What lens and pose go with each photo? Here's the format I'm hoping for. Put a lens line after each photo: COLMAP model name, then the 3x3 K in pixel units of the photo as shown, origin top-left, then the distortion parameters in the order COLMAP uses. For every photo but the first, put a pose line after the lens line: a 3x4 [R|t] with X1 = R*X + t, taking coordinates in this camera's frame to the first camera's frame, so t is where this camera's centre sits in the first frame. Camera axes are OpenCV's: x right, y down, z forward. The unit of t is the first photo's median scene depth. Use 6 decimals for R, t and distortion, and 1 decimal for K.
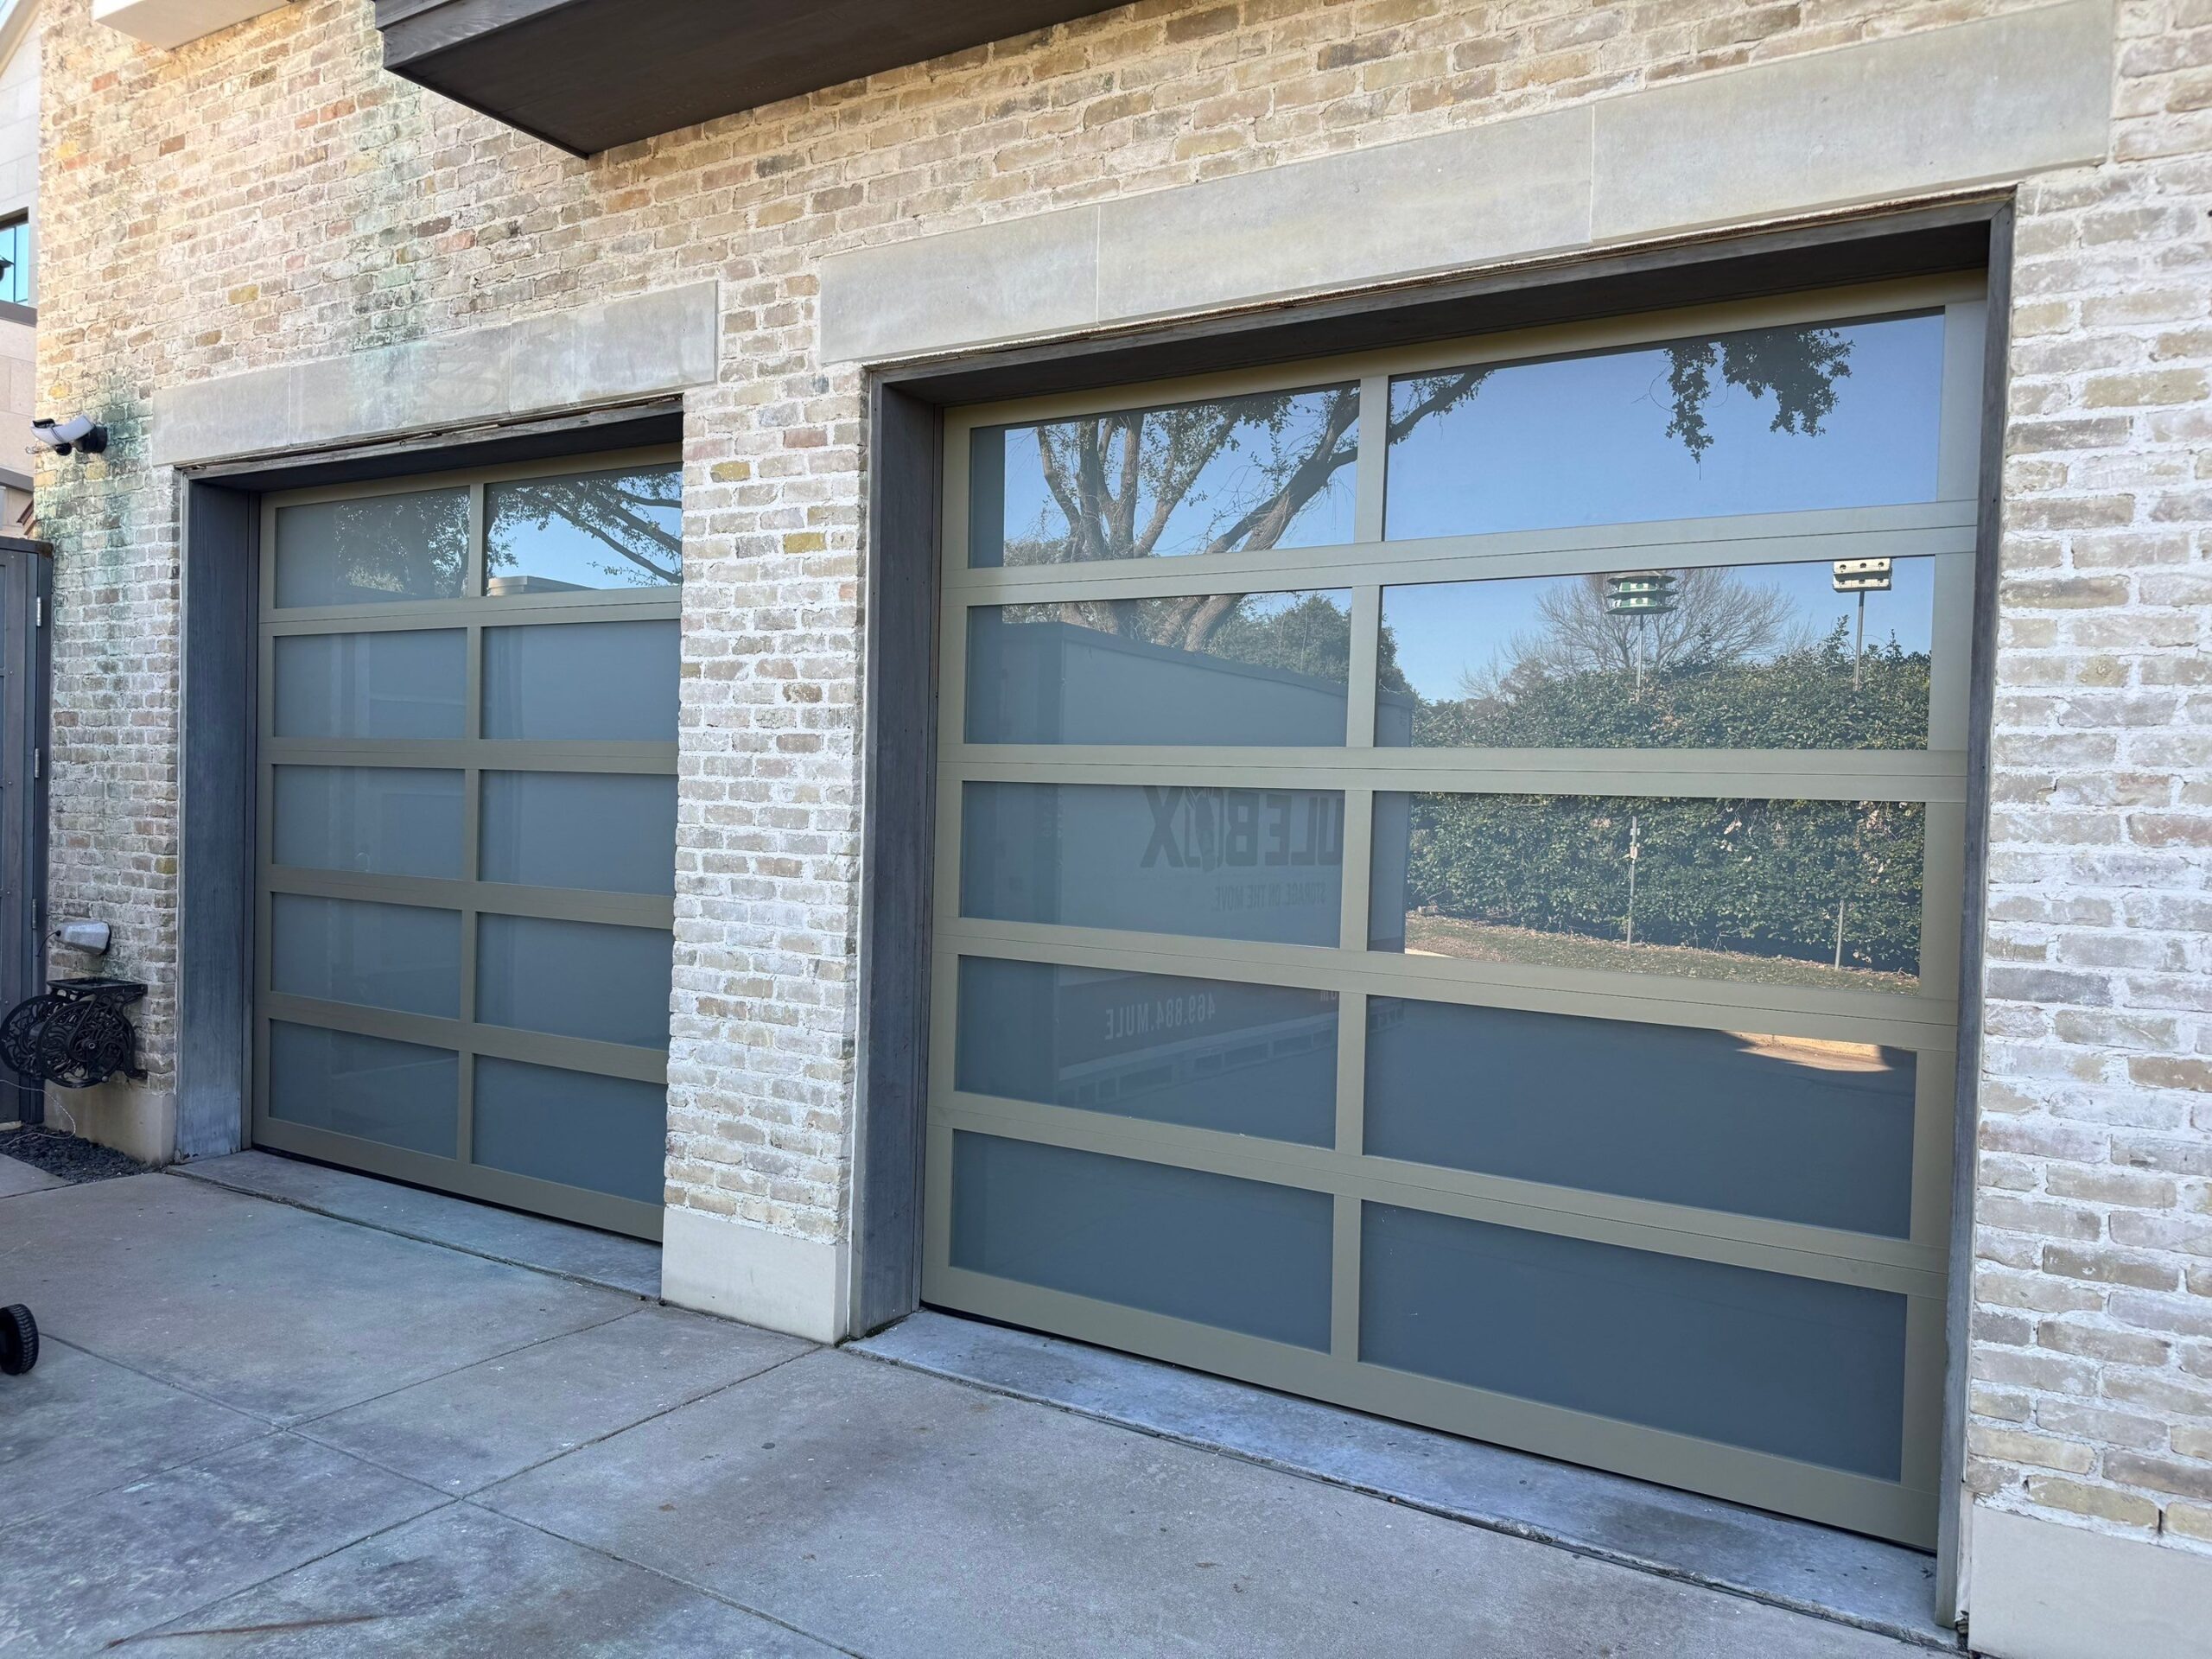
lens RADIAL K [[1566.7, 0, 1101.9], [0, 1566.7, 843.9], [0, 0, 1]] dist [0.037980, -0.030378]
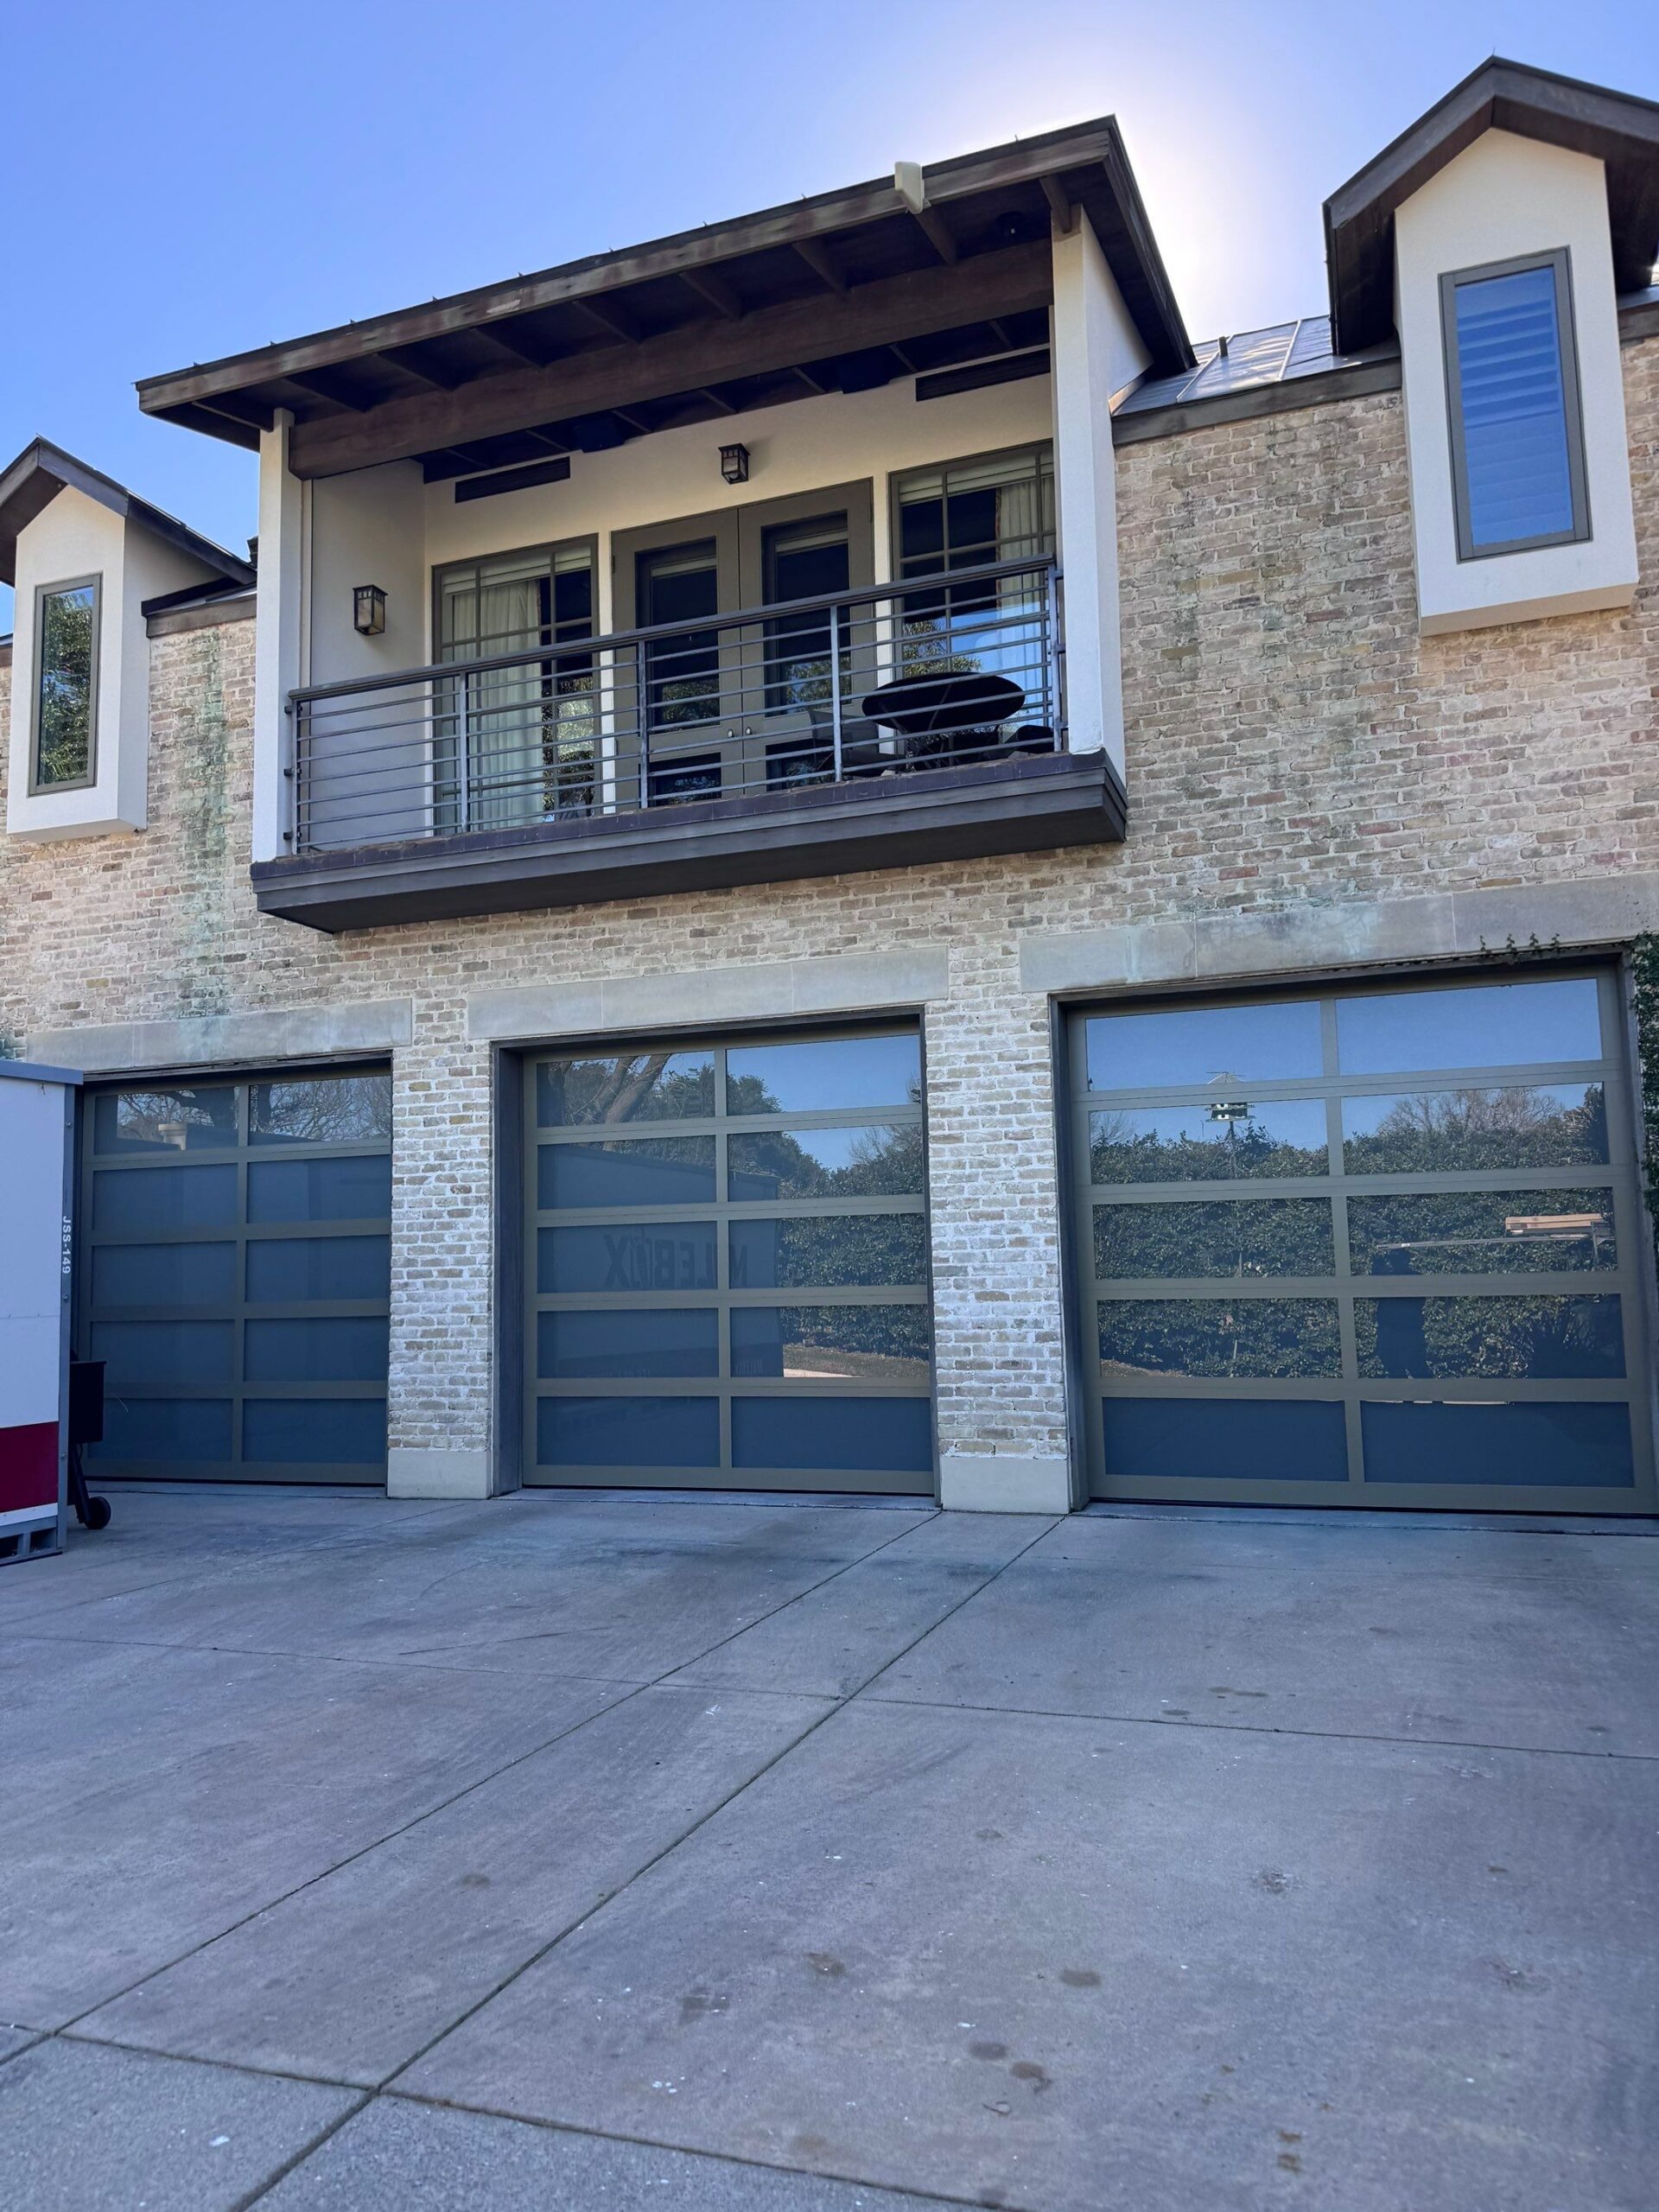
lens RADIAL K [[1566.7, 0, 830.3], [0, 1566.7, 1109.0], [0, 0, 1]] dist [0.037980, -0.030378]
pose [[0.977285, -0.027038, 0.210198, -0.148179], [0.056630, 0.989080, -0.136067, 0.114556], [-0.204224, 0.144880, 0.968144, -1.190450]]
